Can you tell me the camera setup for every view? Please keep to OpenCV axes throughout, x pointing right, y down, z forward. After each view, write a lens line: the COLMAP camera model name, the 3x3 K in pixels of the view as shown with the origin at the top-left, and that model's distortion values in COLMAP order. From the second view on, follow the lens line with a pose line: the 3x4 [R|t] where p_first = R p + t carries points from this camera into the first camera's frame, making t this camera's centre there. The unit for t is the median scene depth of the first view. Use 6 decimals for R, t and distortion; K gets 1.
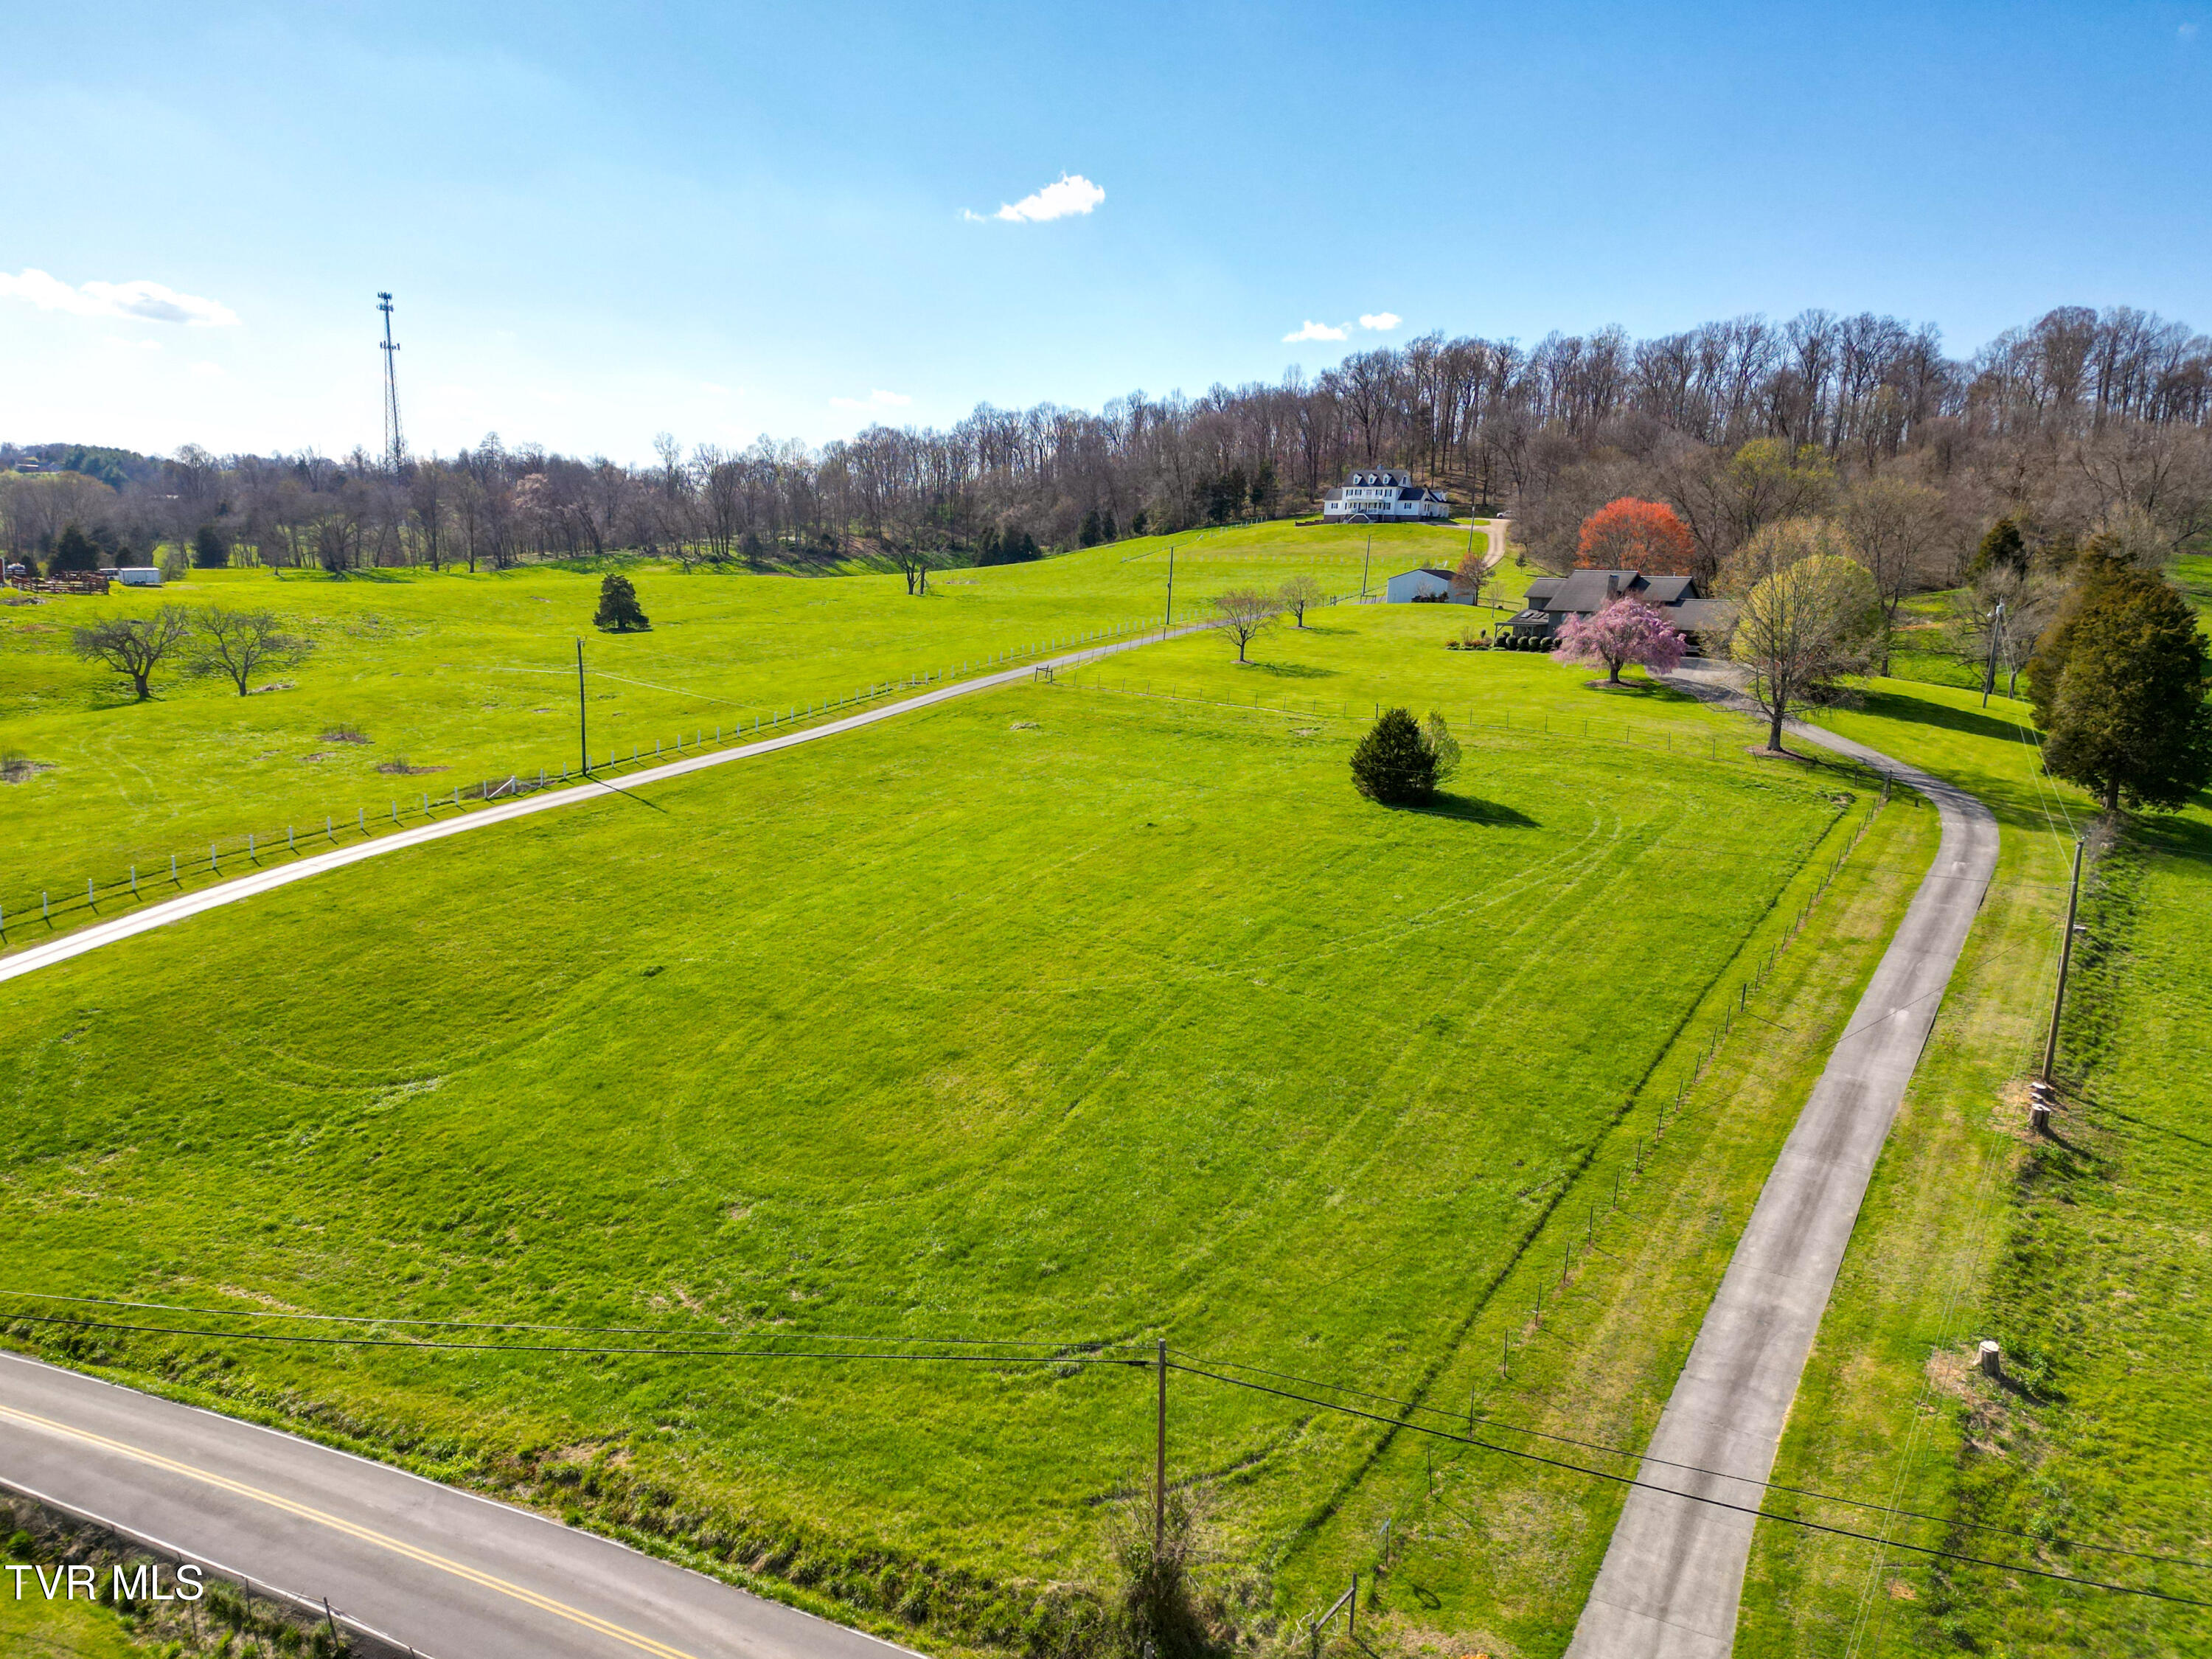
lens RADIAL K [[1560.4, 0, 1104.1], [0, 1560.4, 839.4], [0, 0, 1]] dist [0.310130, -0.312885]
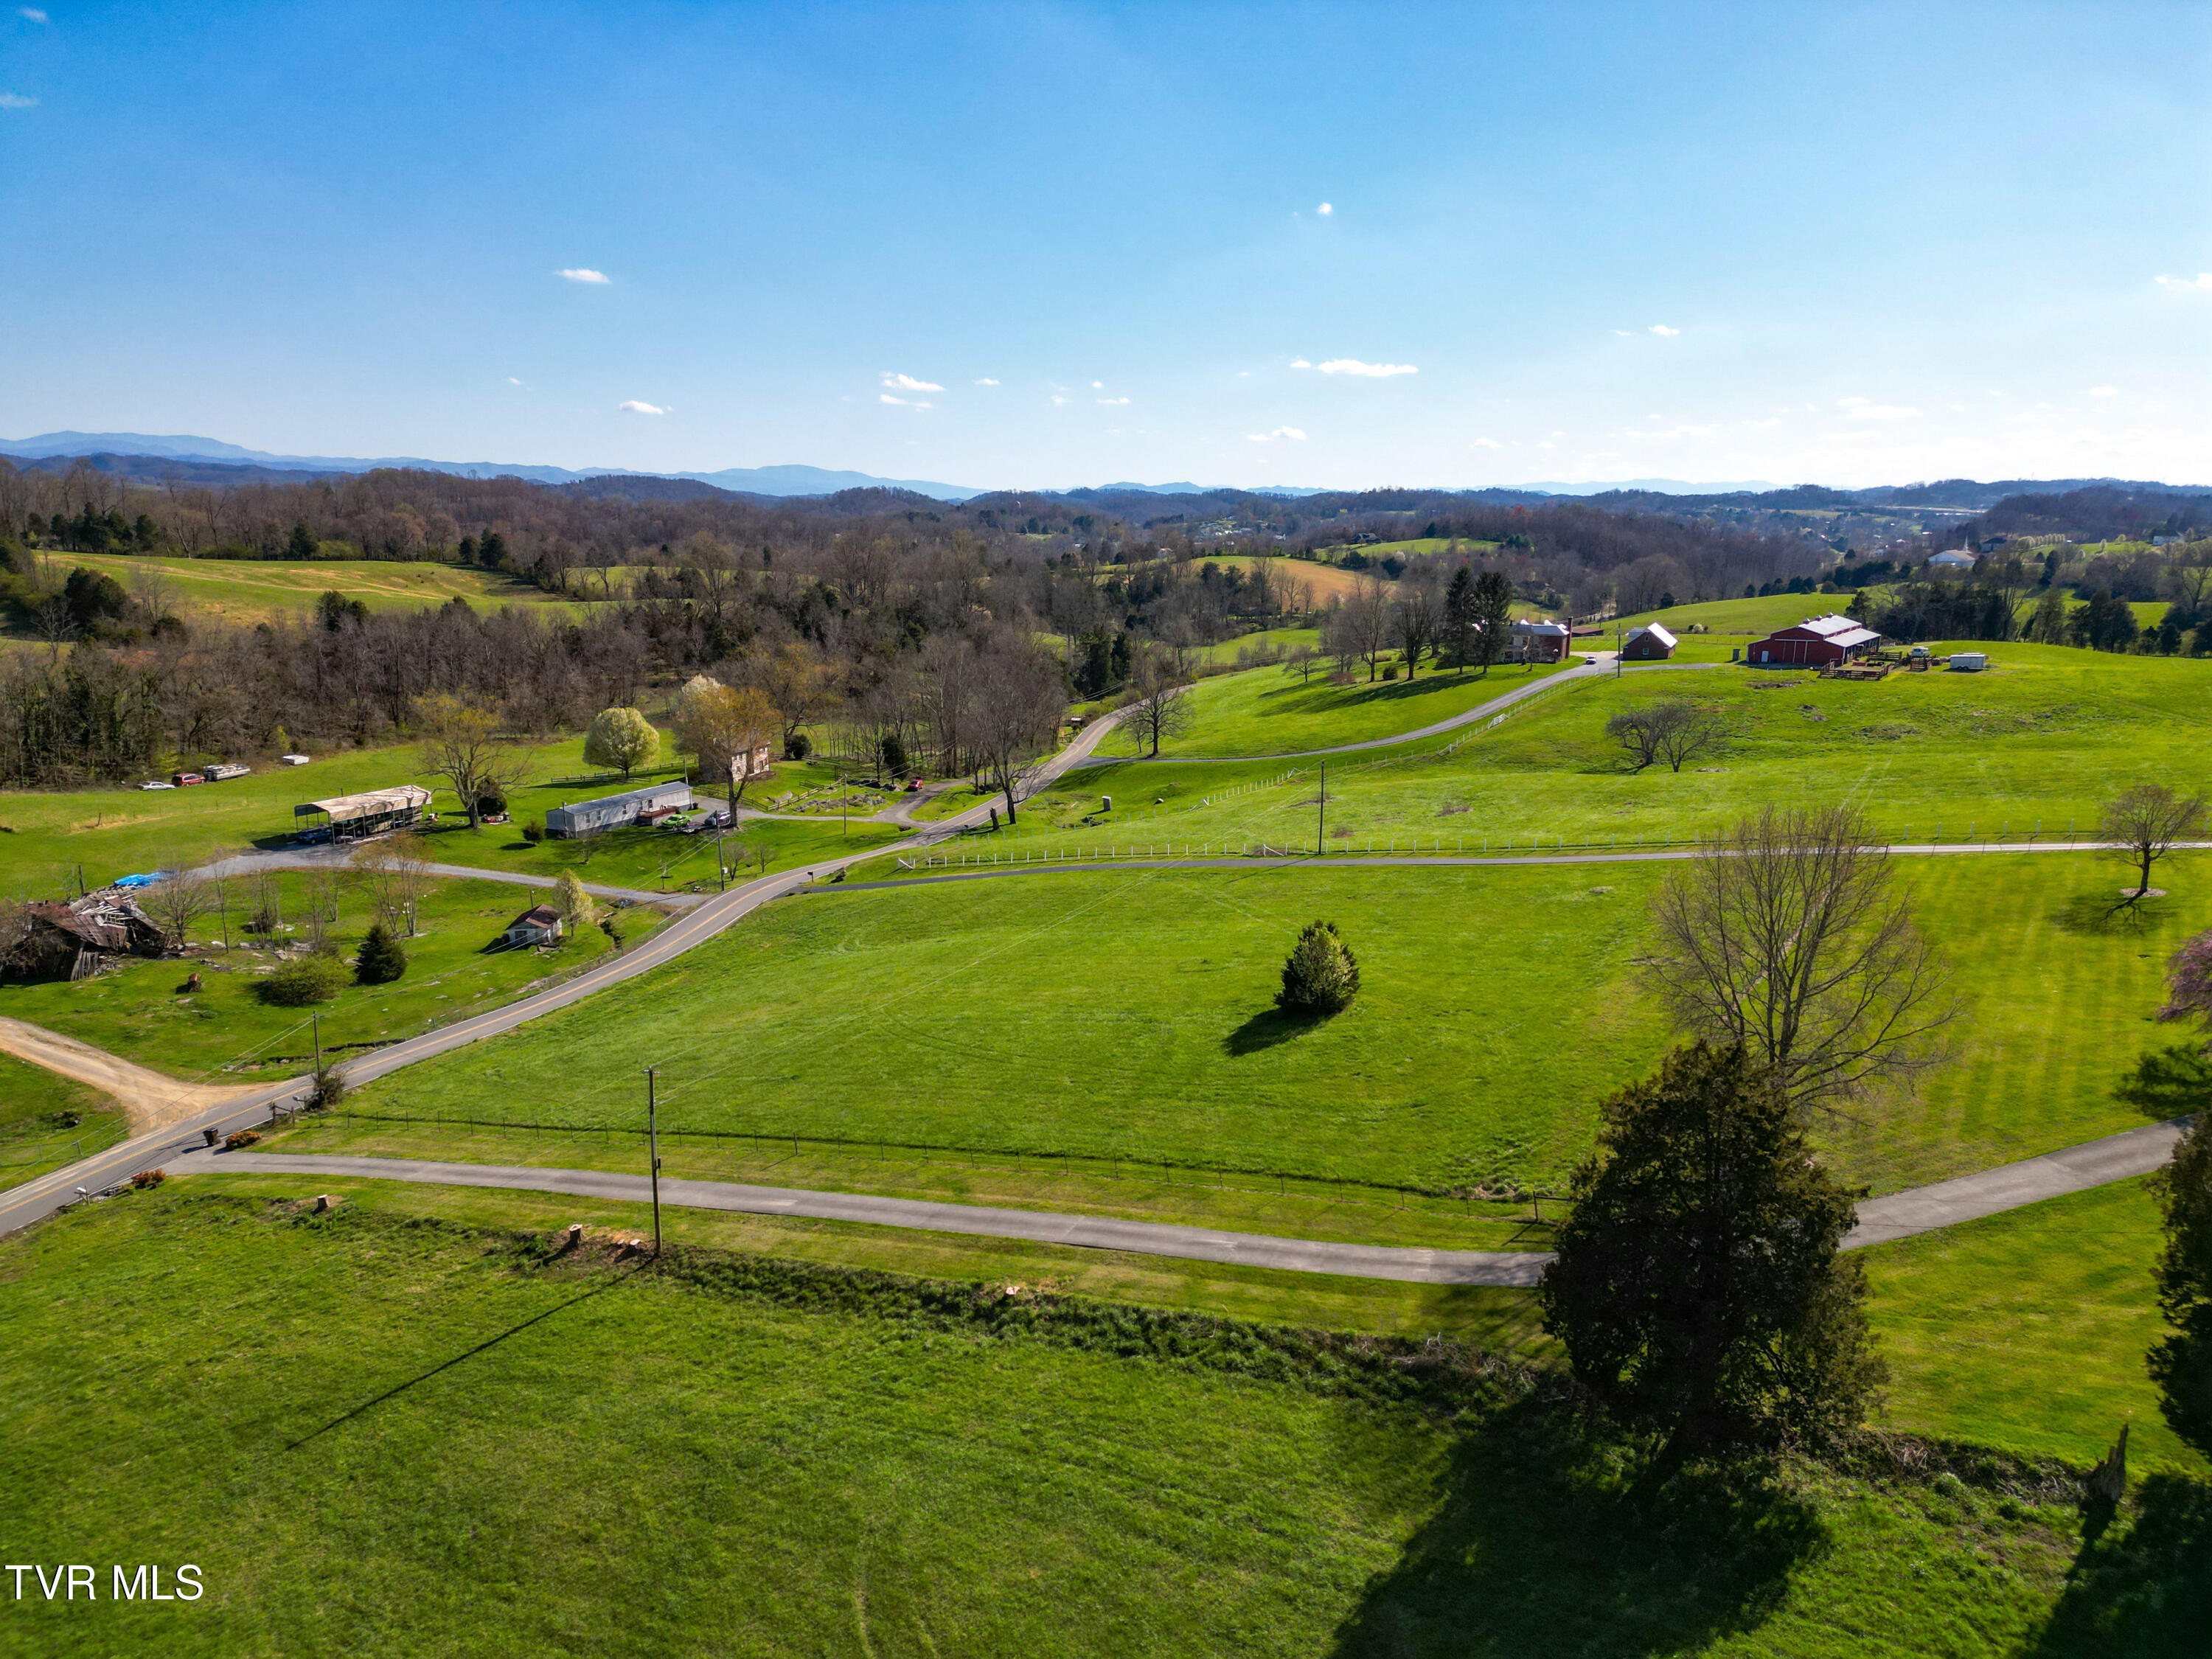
lens RADIAL K [[1472.3, 0, 1104.7], [0, 1472.3, 846.7], [0, 0, 1]] dist [0.324480, -0.339475]
pose [[0.091690, 0.175831, -0.980141, 1.348489], [-0.167601, 0.972971, 0.158866, -0.317366], [0.981582, 0.149706, 0.118681, 0.922738]]
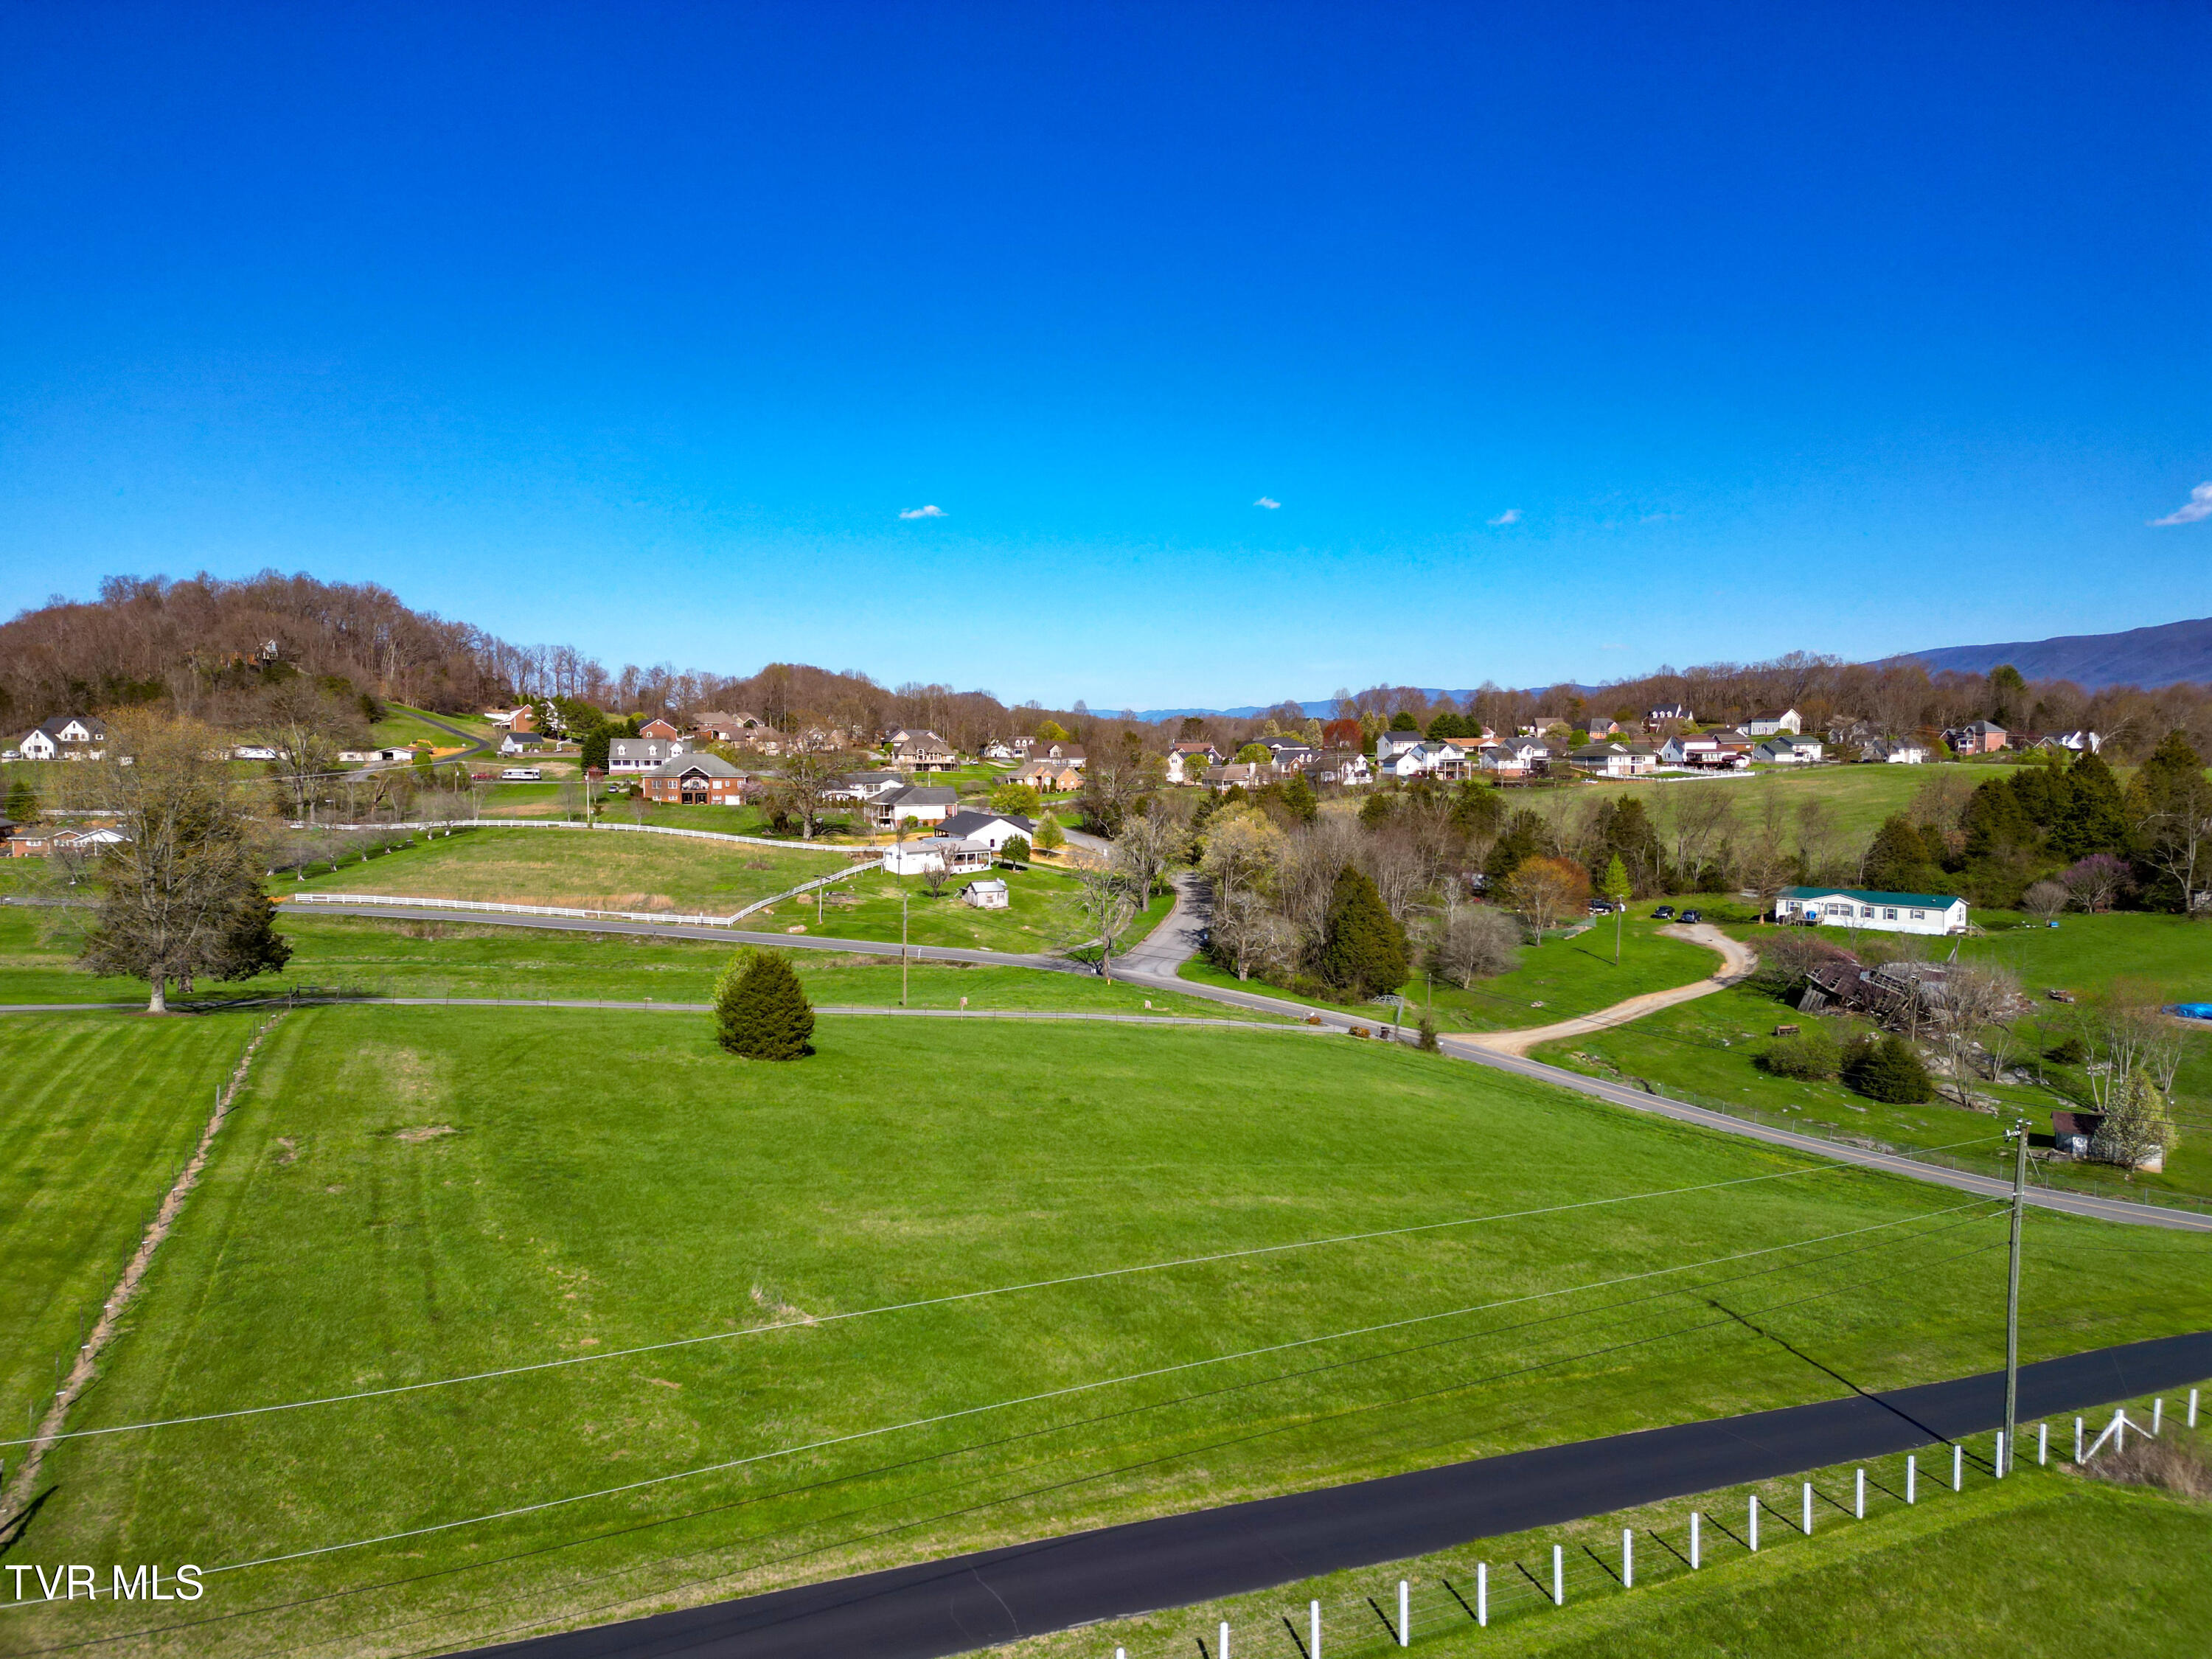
lens RADIAL K [[1472.3, 0, 1104.7], [0, 1472.3, 846.7], [0, 0, 1]] dist [0.324480, -0.339475]
pose [[-0.879611, -0.077391, 0.469357, -0.424156], [0.042786, 0.969807, 0.240093, -0.398720], [-0.473766, 0.231270, -0.849741, 1.957864]]
